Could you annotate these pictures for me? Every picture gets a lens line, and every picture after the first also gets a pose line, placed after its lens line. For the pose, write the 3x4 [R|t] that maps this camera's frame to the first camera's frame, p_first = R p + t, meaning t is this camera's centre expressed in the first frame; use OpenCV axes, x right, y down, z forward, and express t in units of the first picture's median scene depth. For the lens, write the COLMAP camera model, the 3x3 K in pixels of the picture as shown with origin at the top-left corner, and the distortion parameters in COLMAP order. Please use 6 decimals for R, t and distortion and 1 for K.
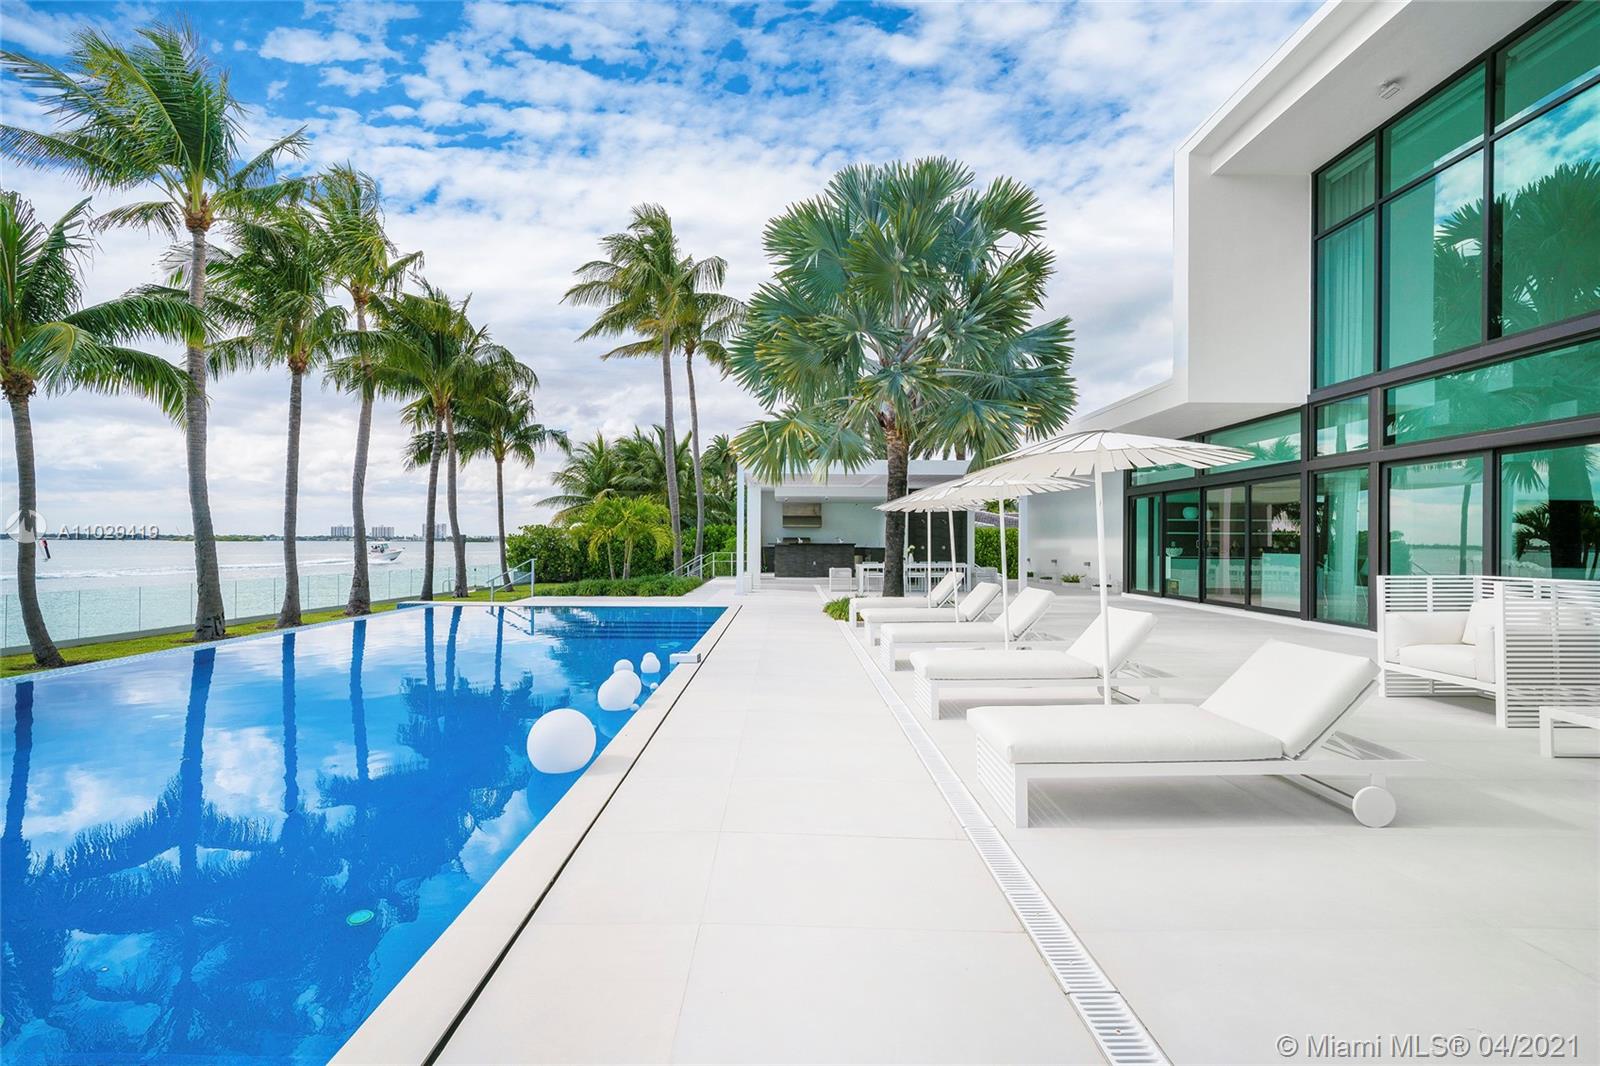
lens RADIAL K [[683.3, 0, 800.0], [0, 683.3, 533.0], [0, 0, 1]] dist [0.002027, 0.000419]
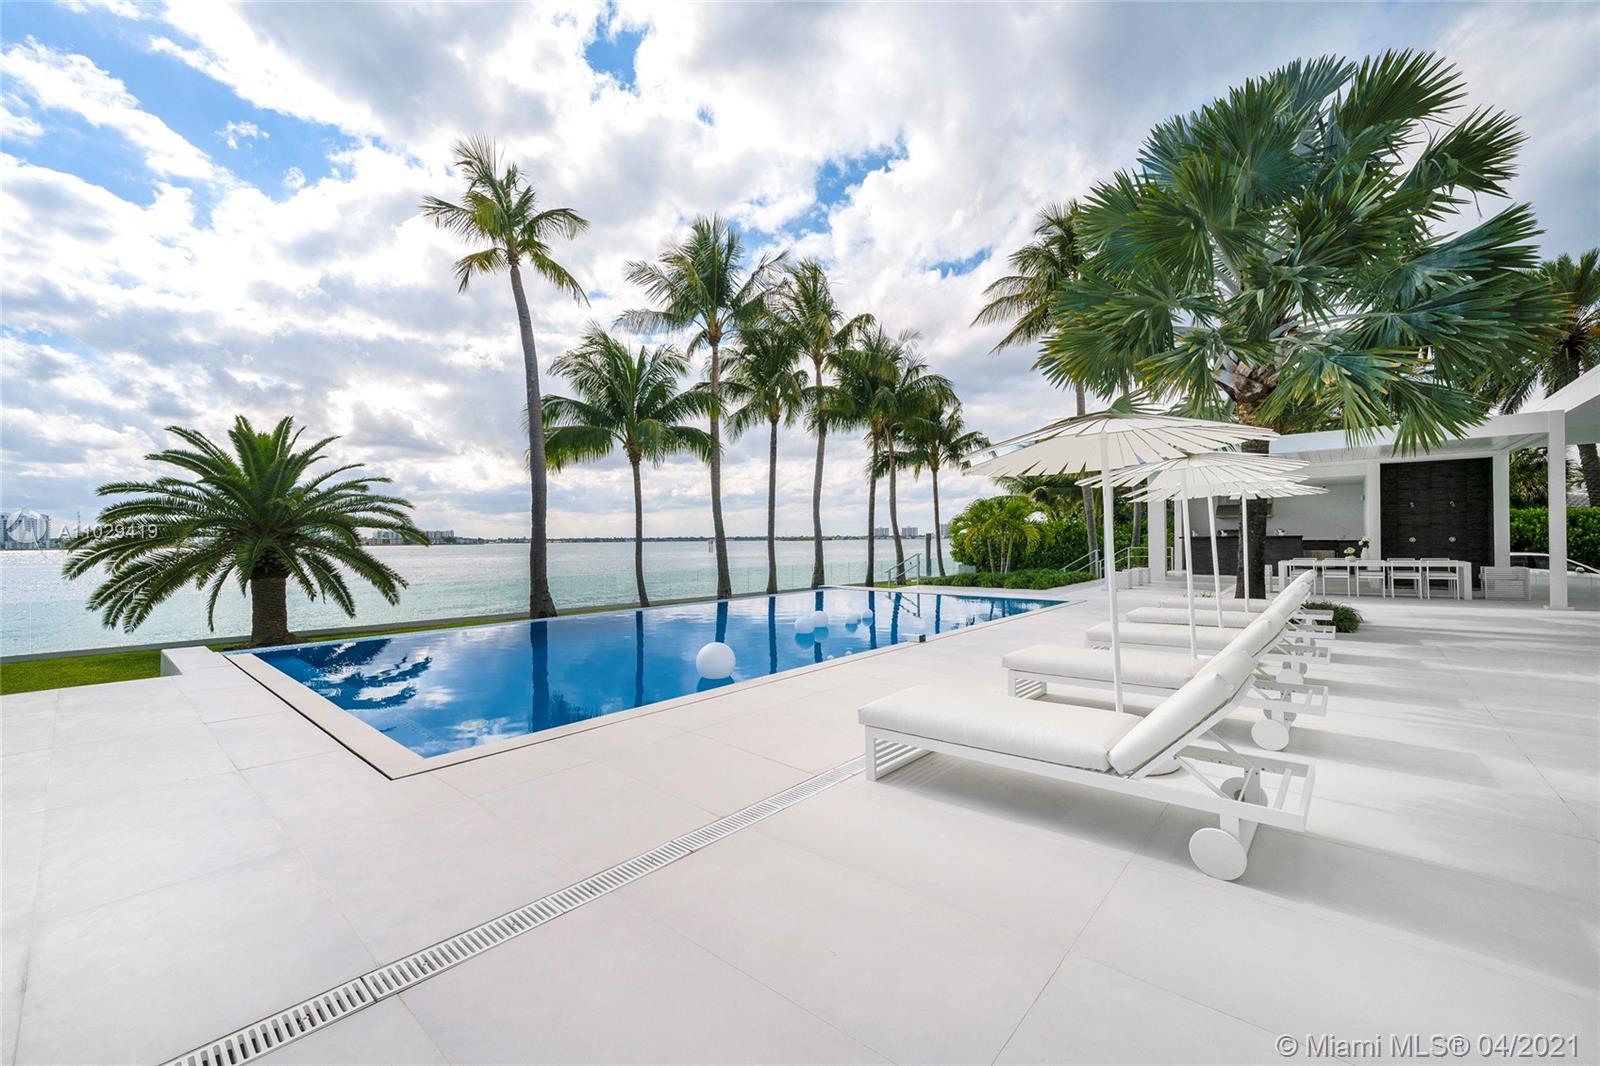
lens RADIAL K [[655.0, 0, 800.0], [0, 655.0, 533.0], [0, 0, 1]] dist [-0.000245, 0.000068]
pose [[0.734620, -0.019539, -0.678198, 0.229719], [0.022748, 0.999733, -0.004161, 0.002221], [0.678098, -0.012371, 0.734868, 0.022663]]
